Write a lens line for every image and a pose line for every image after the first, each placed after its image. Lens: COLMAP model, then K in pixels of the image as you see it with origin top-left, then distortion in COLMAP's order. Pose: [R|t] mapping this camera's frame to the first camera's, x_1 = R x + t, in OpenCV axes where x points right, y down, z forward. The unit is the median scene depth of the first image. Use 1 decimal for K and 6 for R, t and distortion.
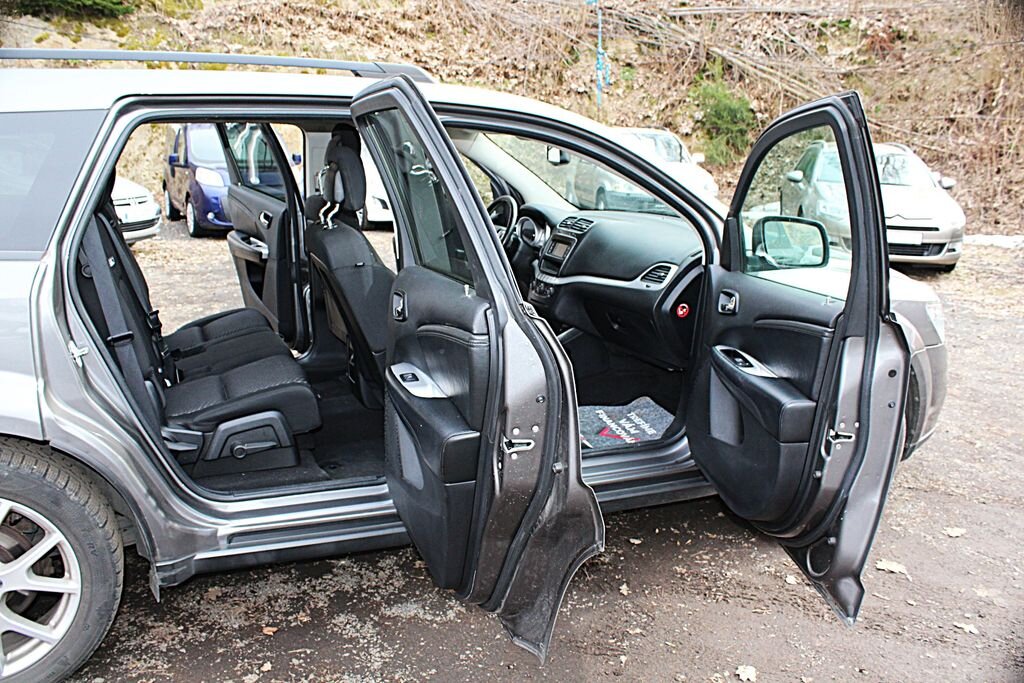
lens RADIAL K [[842.4, 0, 508.5], [0, 842.4, 343.6], [0, 0, 1]] dist [-0.164416, 0.144127]
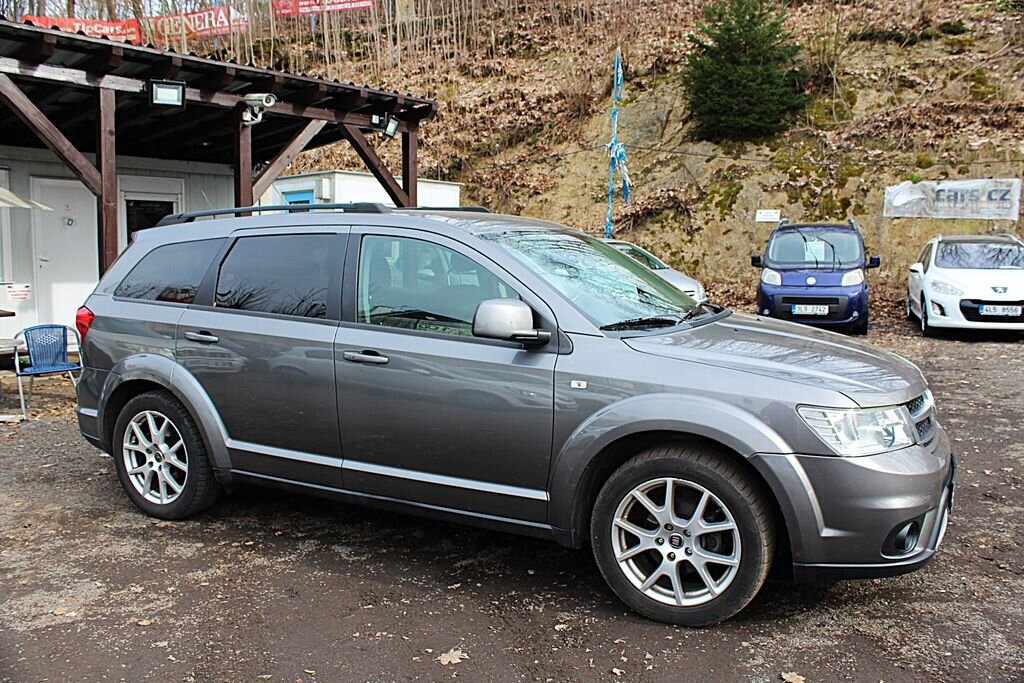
lens RADIAL K [[854.8, 0, 511.1], [0, 854.8, 344.5], [0, 0, 1]] dist [-0.165839, 0.148947]
pose [[0.642383, 0.063676, -0.763734, 0.274510], [-0.156296, 0.986483, -0.049215, -0.005397], [0.750277, 0.150984, 0.643652, 0.038667]]
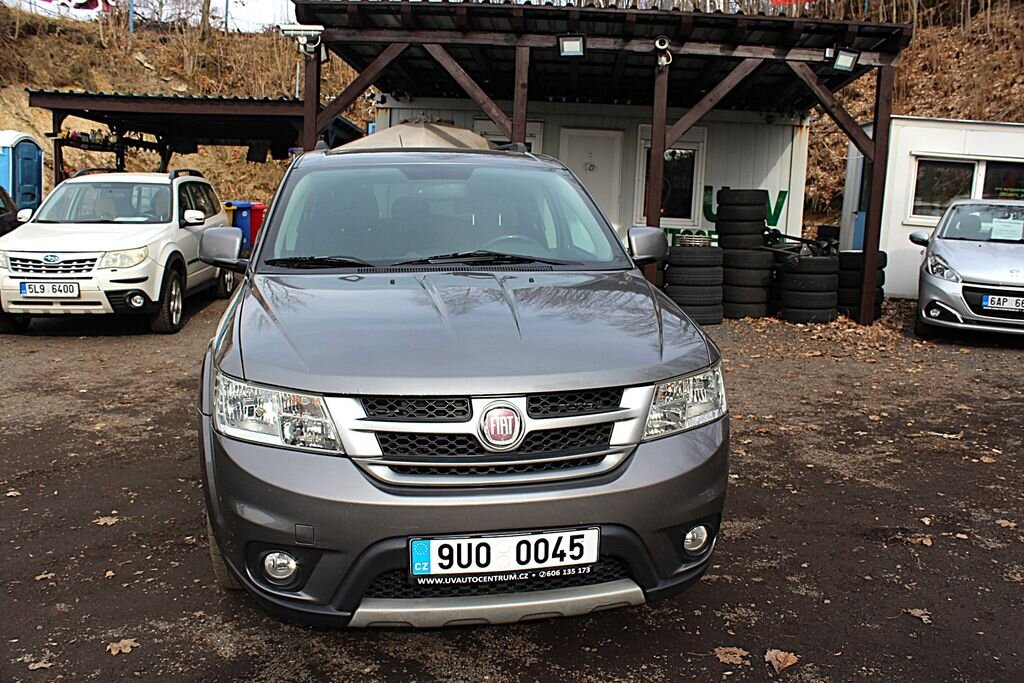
lens RADIAL K [[869.2, 0, 508.4], [0, 869.2, 340.9], [0, 0, 1]] dist [-0.158627, 0.142868]
pose [[-0.206935, 0.135807, -0.968883, 0.333720], [-0.248012, 0.950689, 0.186228, -0.077770], [0.946397, 0.278831, -0.163050, 0.375937]]
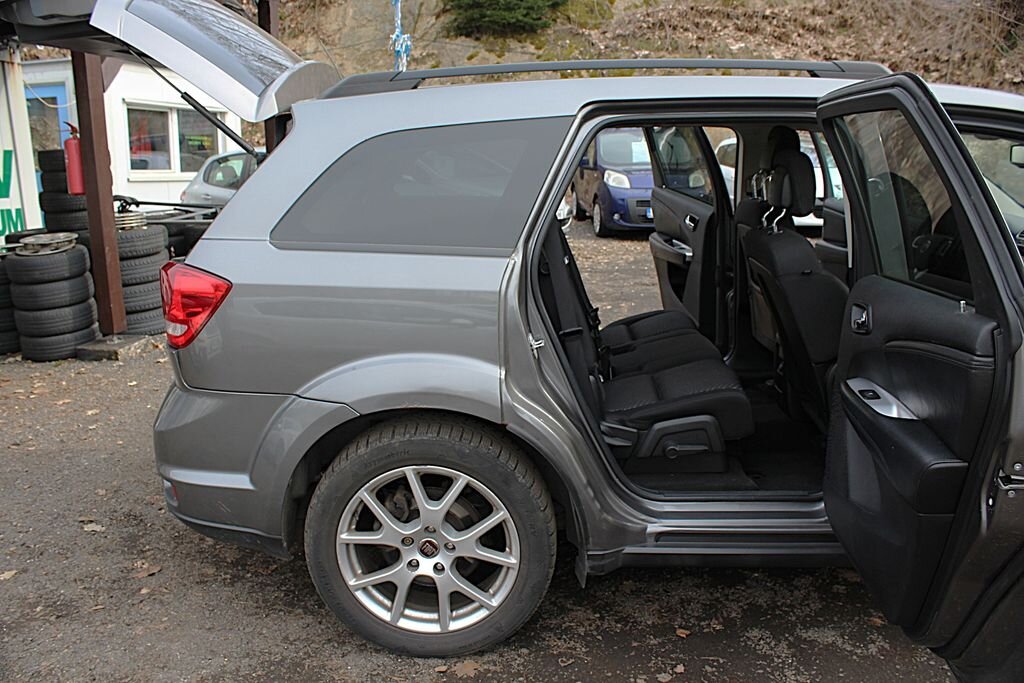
lens RADIAL K [[844.8, 0, 516.8], [0, 844.8, 342.7], [0, 0, 1]] dist [-0.166701, 0.151534]
pose [[0.901281, 0.062964, -0.428636, -0.013318], [-0.064899, 0.997841, 0.010116, -0.000185], [0.428347, 0.018700, 0.903421, -0.001278]]
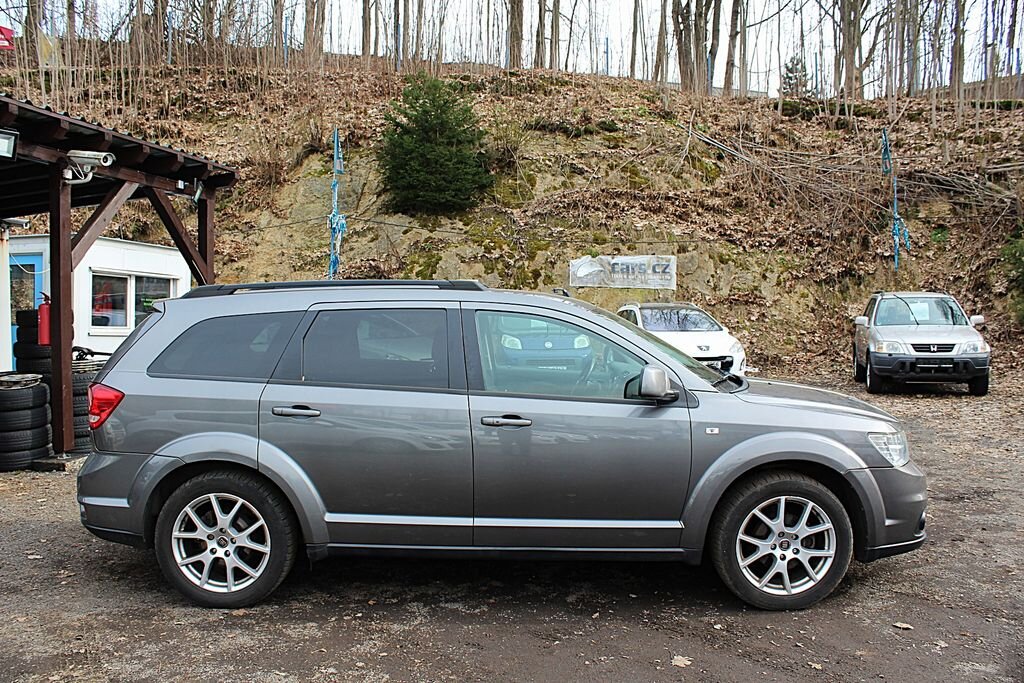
lens RADIAL K [[854.8, 0, 511.1], [0, 854.8, 344.5], [0, 0, 1]] dist [-0.165839, 0.148947]
pose [[0.913392, -0.008032, -0.407002, 0.143760], [-0.070544, 0.981556, -0.177686, 0.023196], [0.400923, 0.191008, 0.895978, -0.116200]]
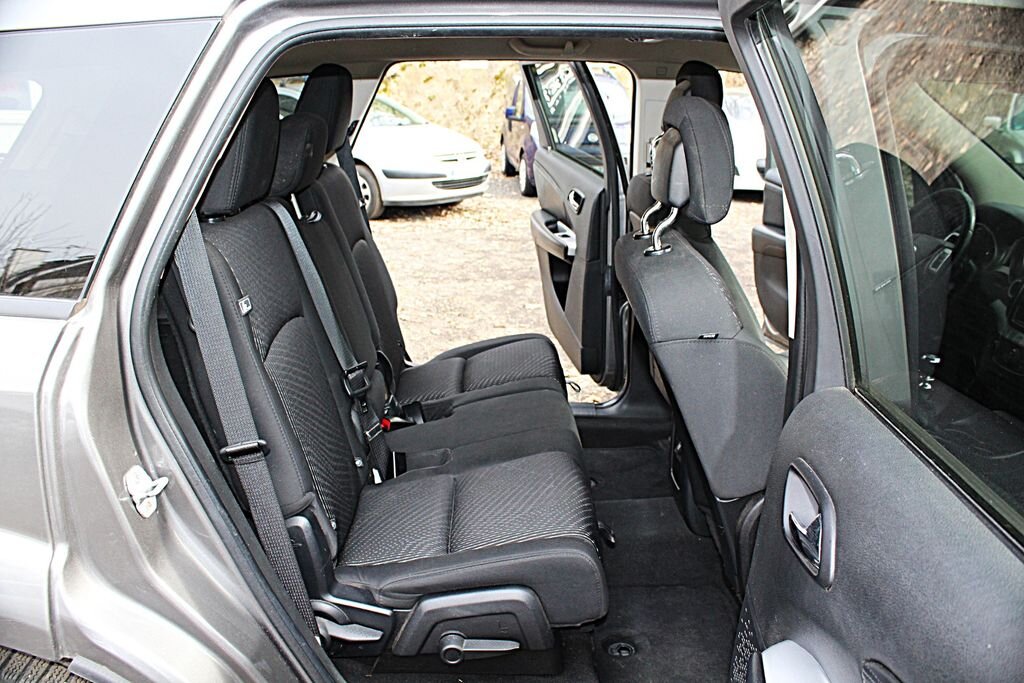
lens RADIAL K [[852.7, 0, 508.2], [0, 852.7, 343.0], [0, 0, 1]] dist [-0.166656, 0.151854]
pose [[0.920737, 0.099410, -0.377308, -0.020147], [-0.081749, 0.994686, 0.062581, -0.023236], [0.381524, -0.026776, 0.923971, 0.101396]]
